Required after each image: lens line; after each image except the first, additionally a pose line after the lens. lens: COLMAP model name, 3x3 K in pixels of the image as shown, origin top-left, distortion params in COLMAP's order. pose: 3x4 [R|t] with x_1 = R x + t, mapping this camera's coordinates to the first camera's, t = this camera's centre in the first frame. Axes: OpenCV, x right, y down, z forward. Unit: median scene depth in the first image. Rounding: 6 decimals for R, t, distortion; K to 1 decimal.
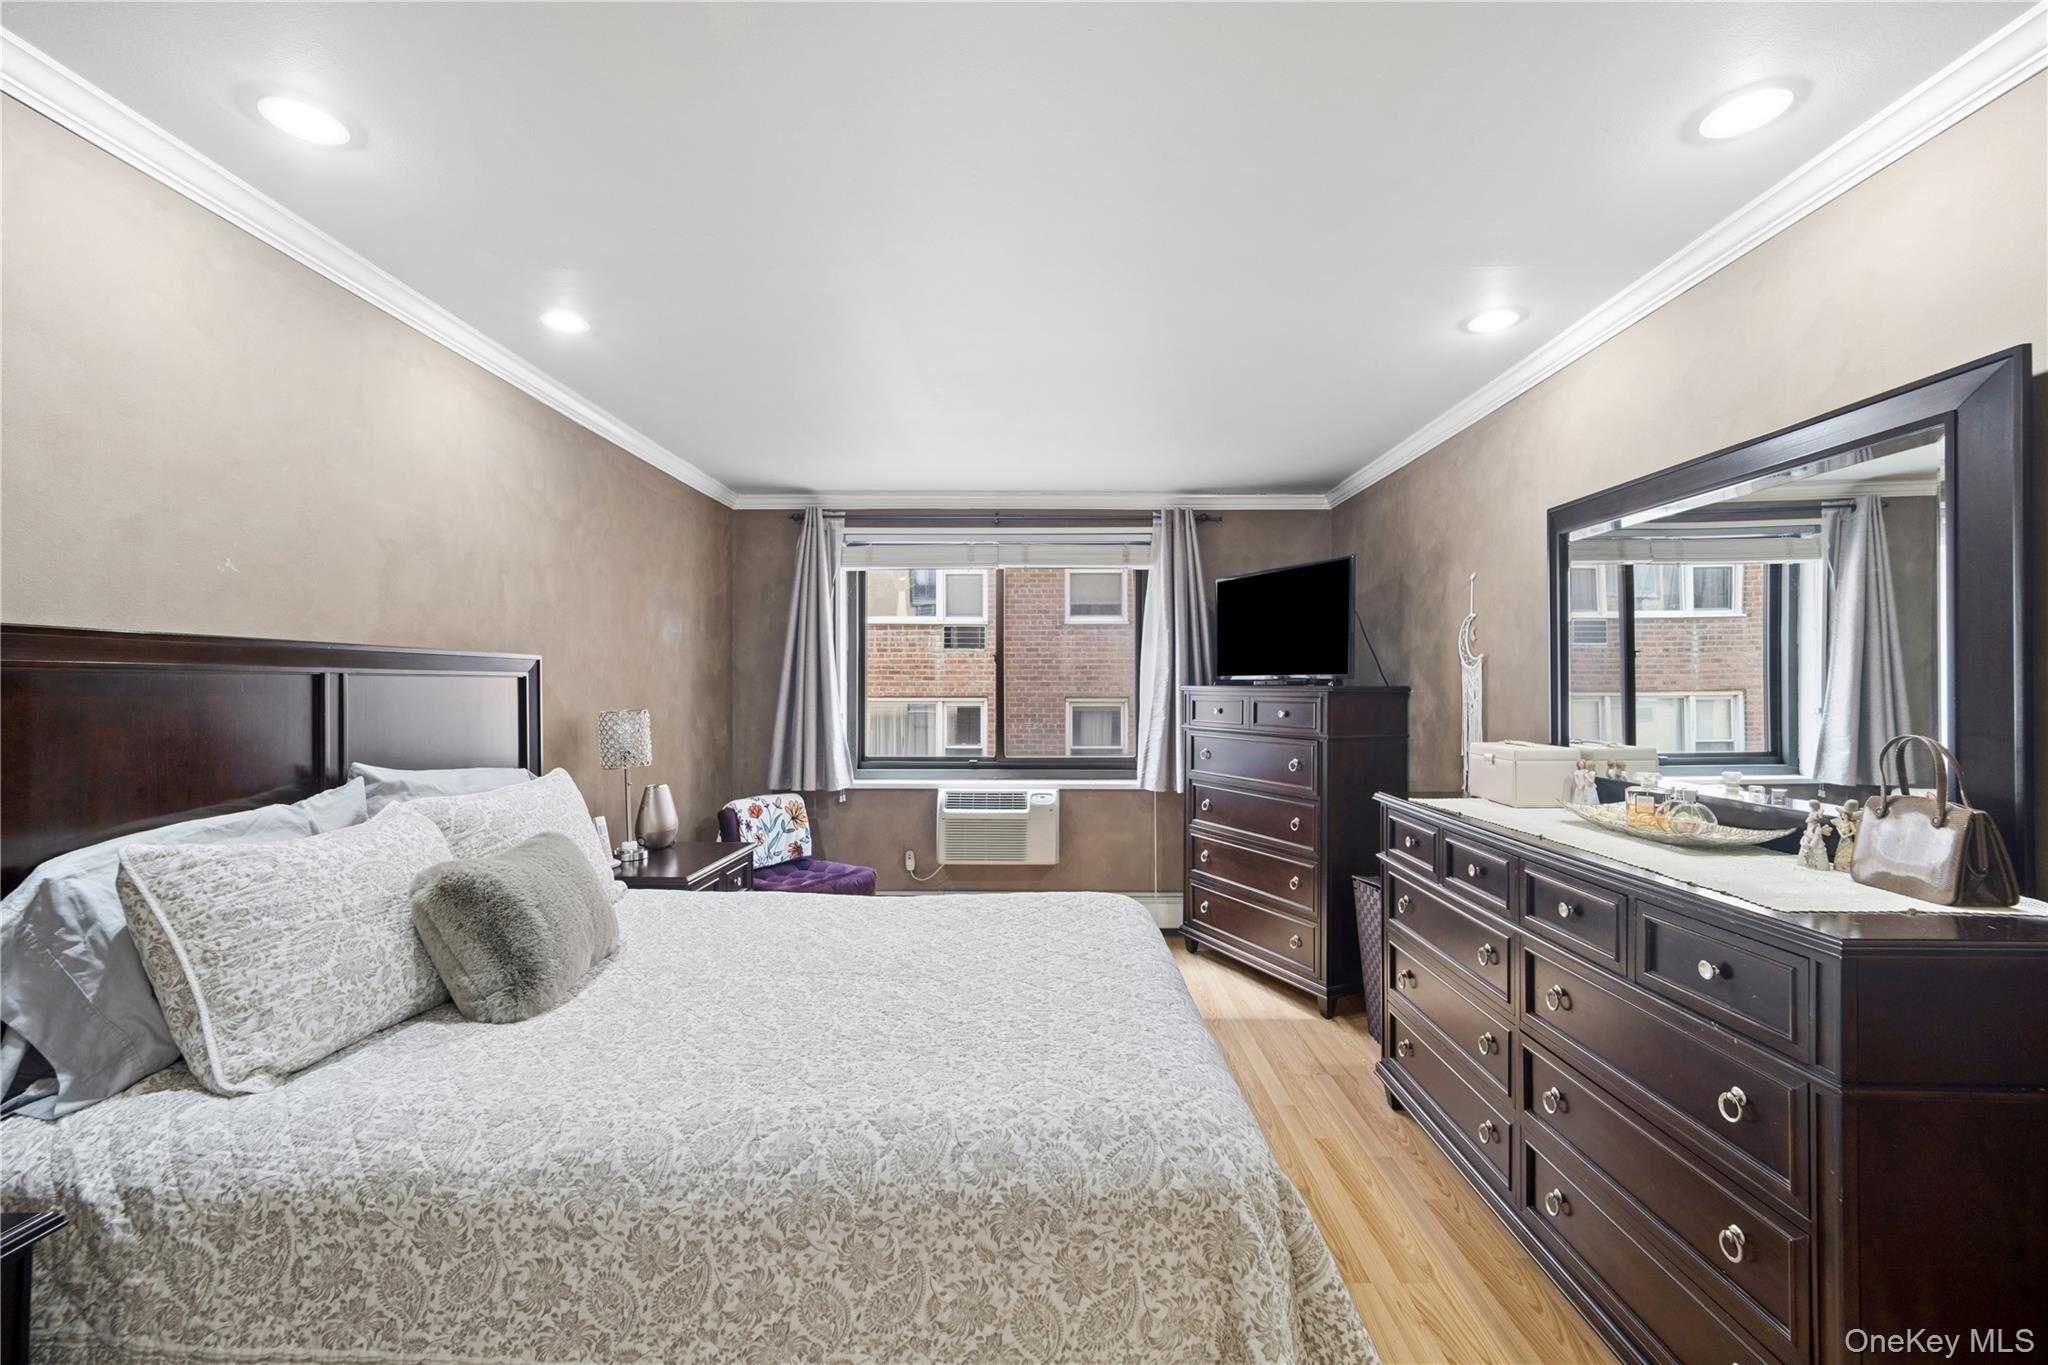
lens RADIAL K [[820.4, 0, 1027.9], [0, 820.4, 682.9], [0, 0, 1]] dist [0.000652, -0.000147]
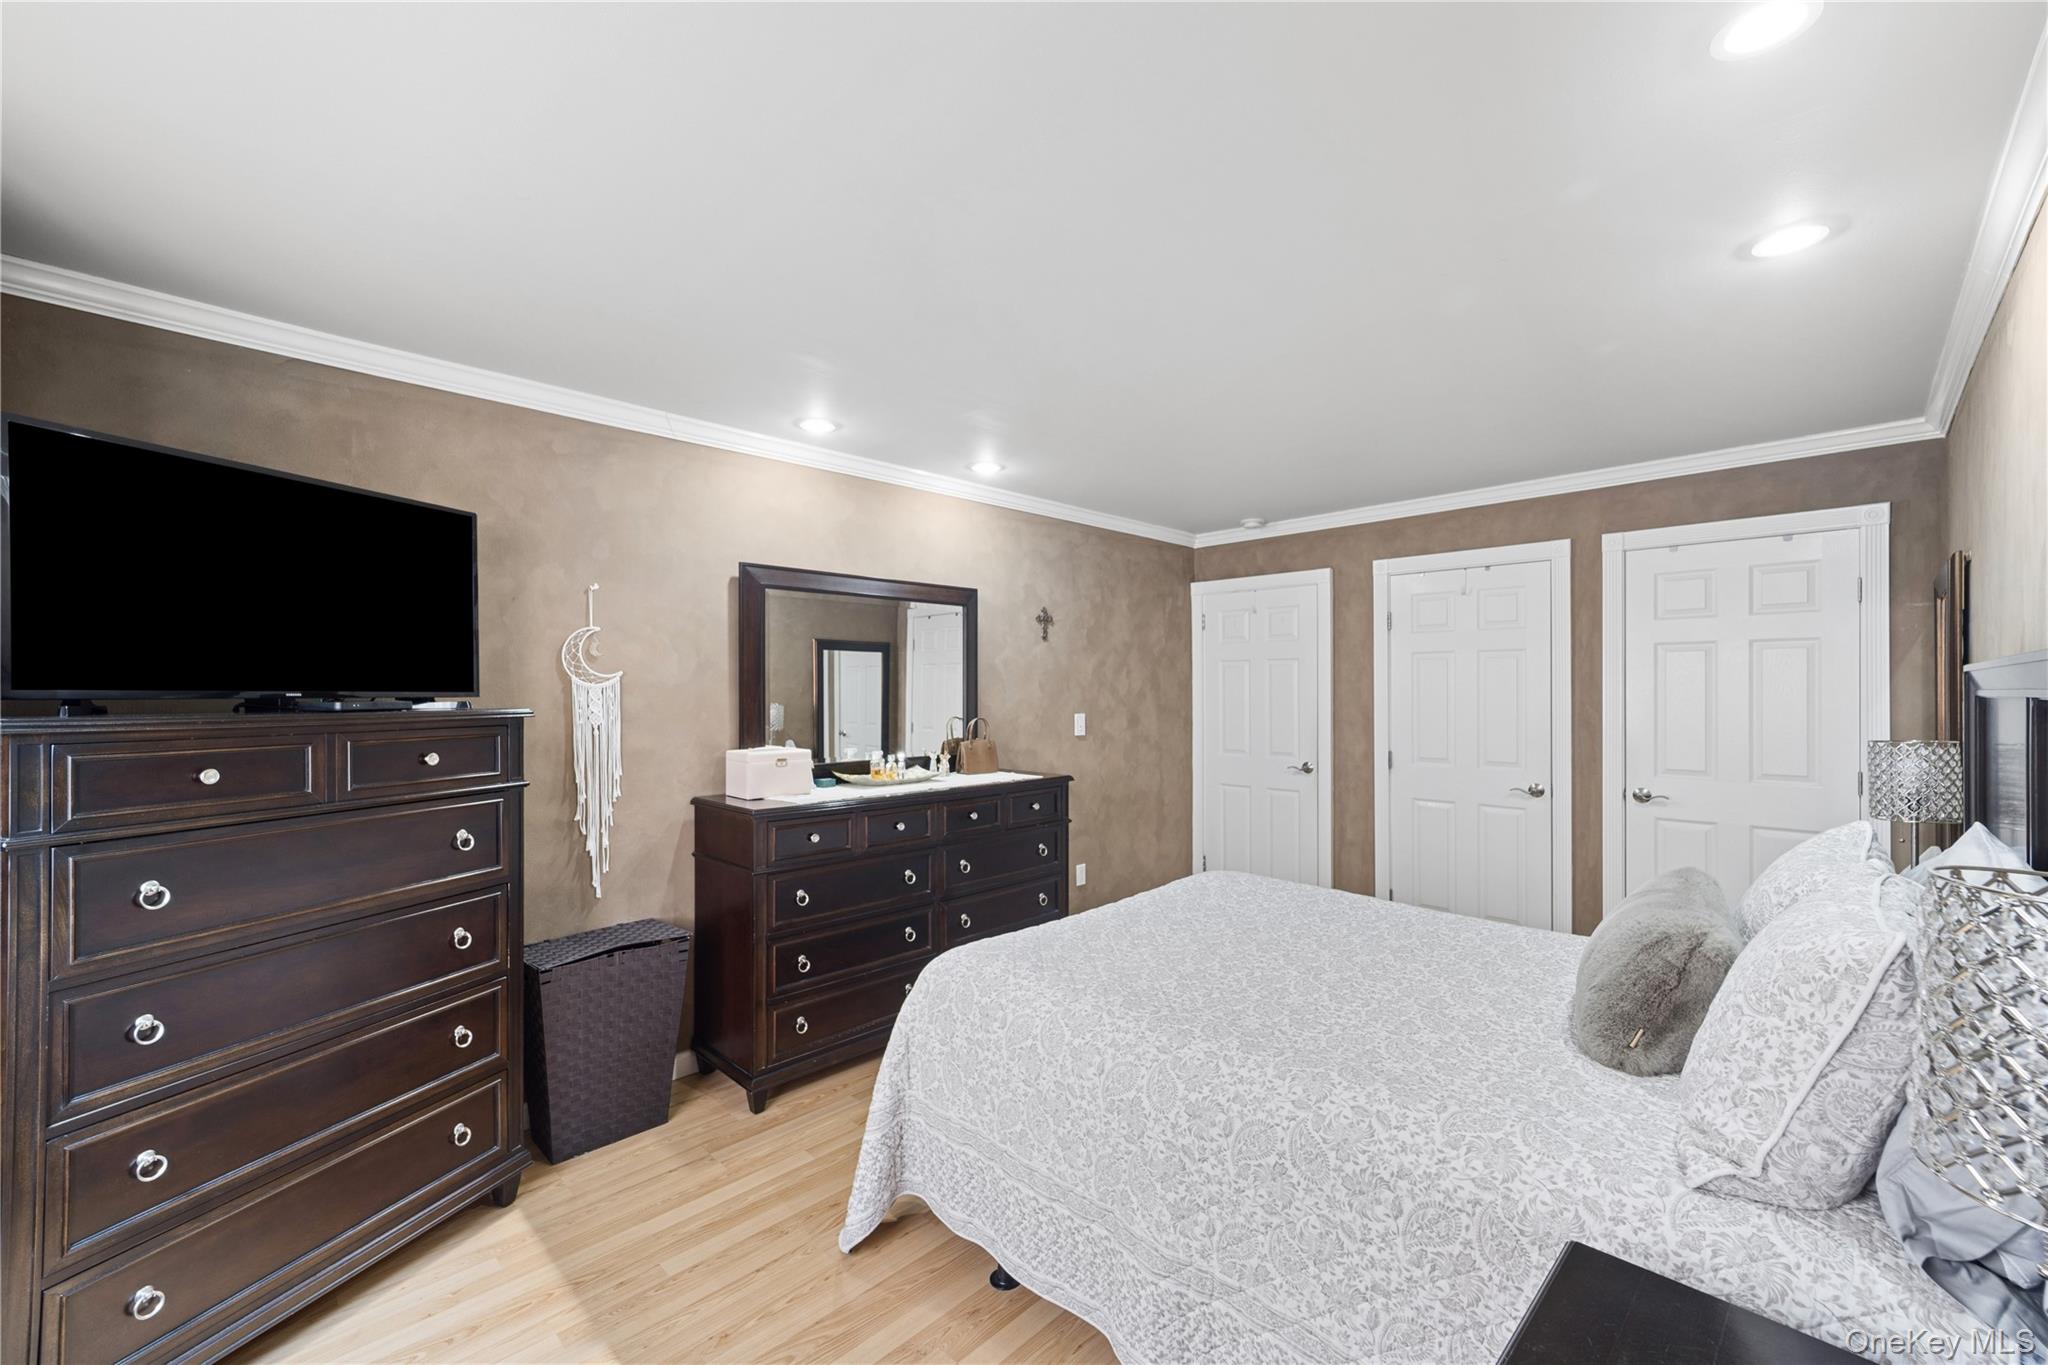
lens RADIAL K [[861.6, 0, 1035.1], [0, 861.6, 689.0], [0, 0, 1]] dist [-0.000665, -0.000234]
pose [[-0.745257, 0.003065, 0.666770, -0.449018], [-0.000012, 0.999989, -0.004610, -0.009111], [-0.666777, -0.003444, -0.745250, 1.307803]]
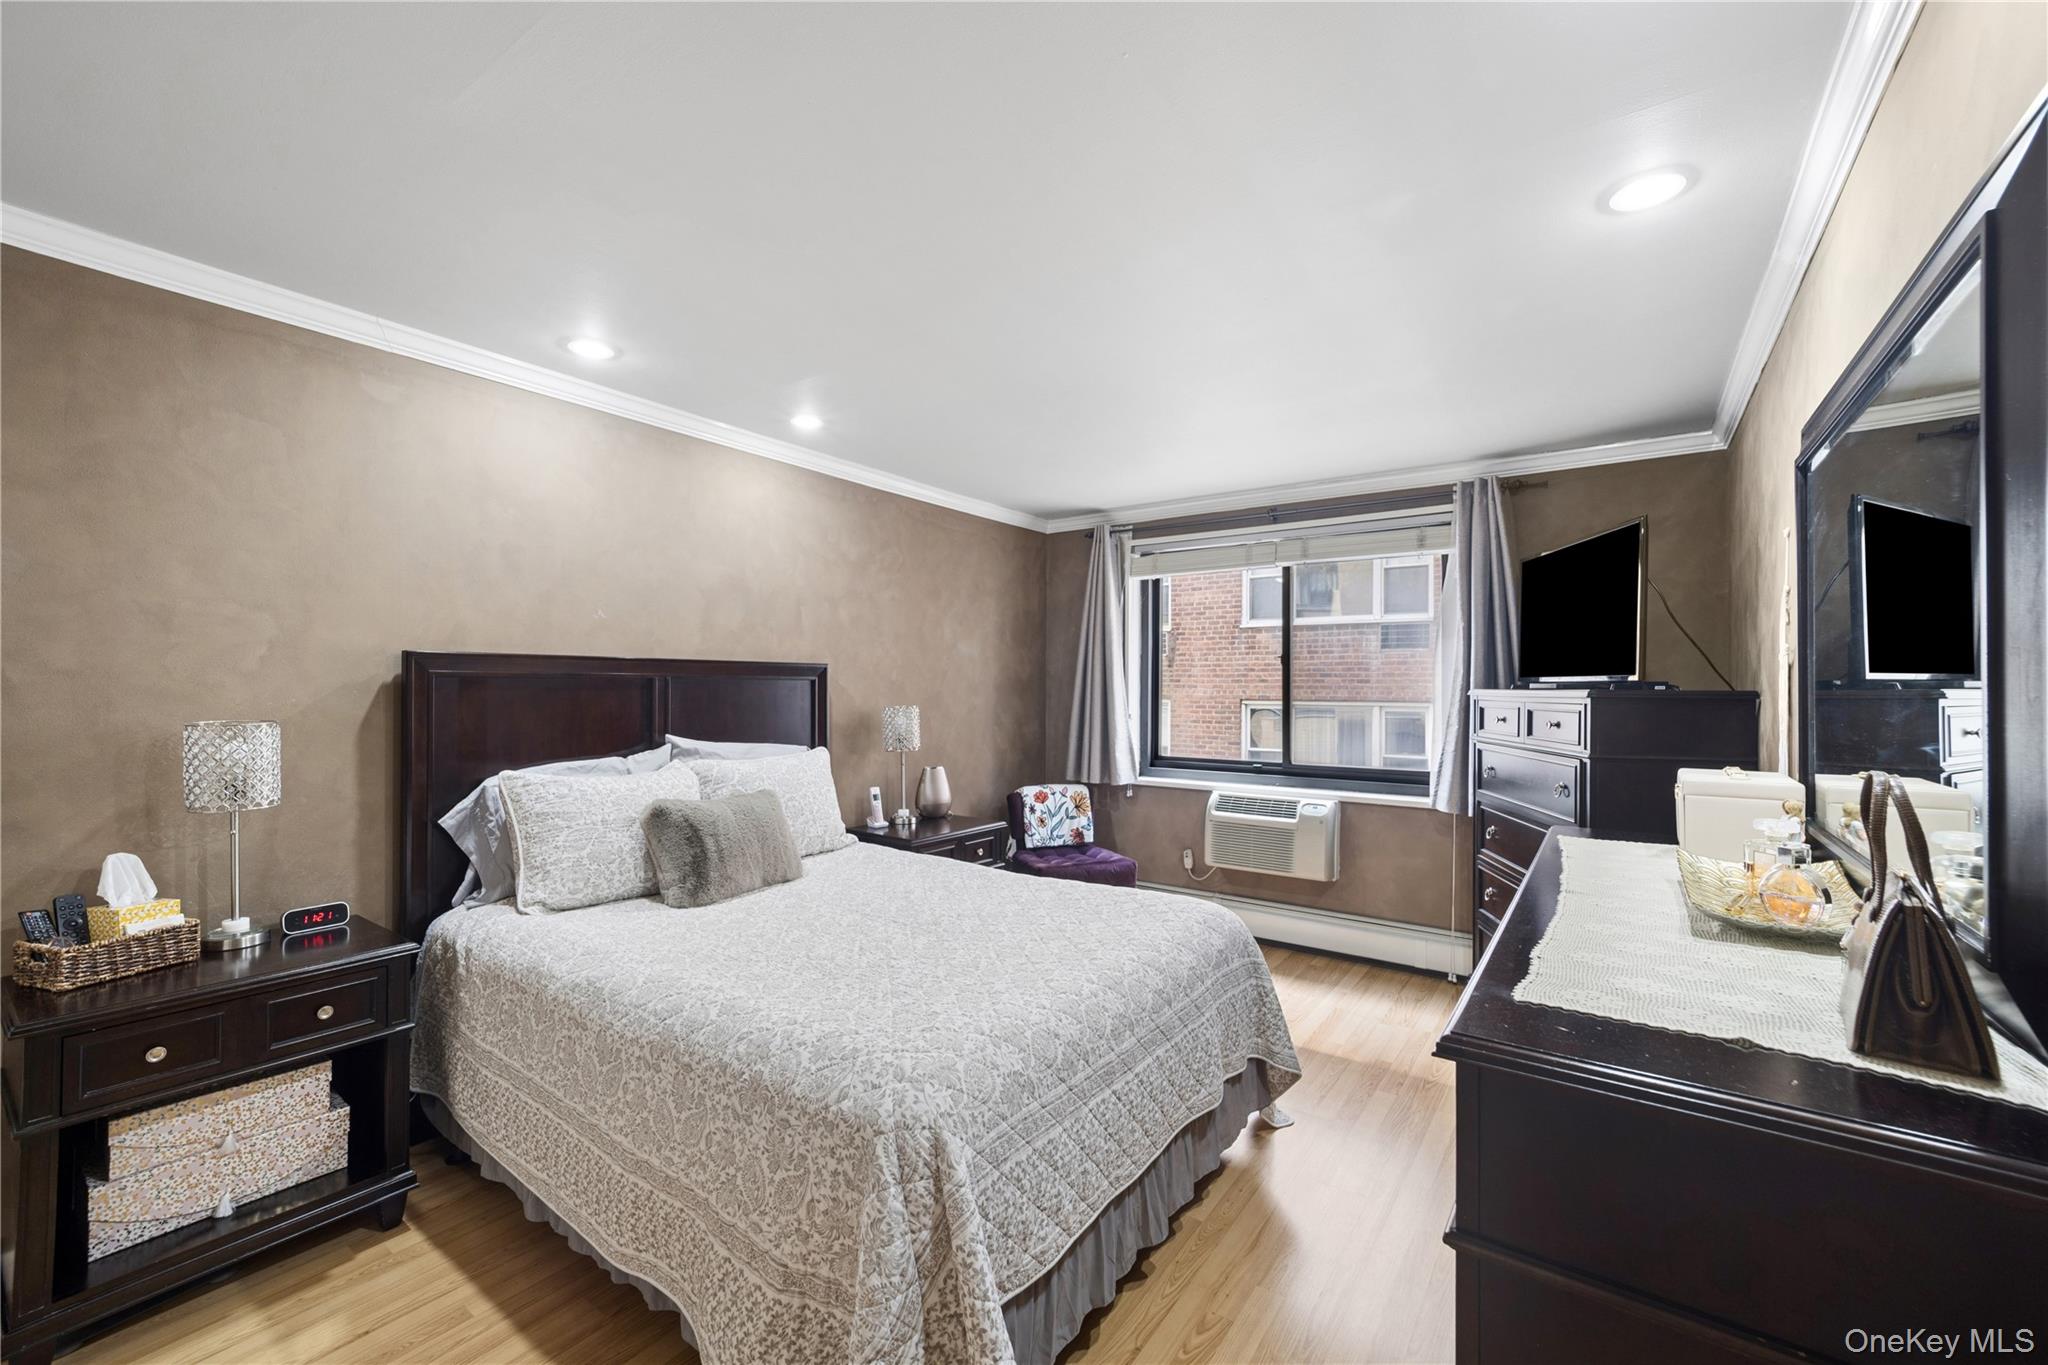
lens RADIAL K [[820.4, 0, 1027.9], [0, 820.4, 682.9], [0, 0, 1]] dist [0.000652, -0.000147]
pose [[0.821478, -0.000386, -0.570240, 0.386264], [-0.002019, 0.999992, -0.003585, 0.001483], [0.570237, 0.004096, 0.821470, 0.063017]]
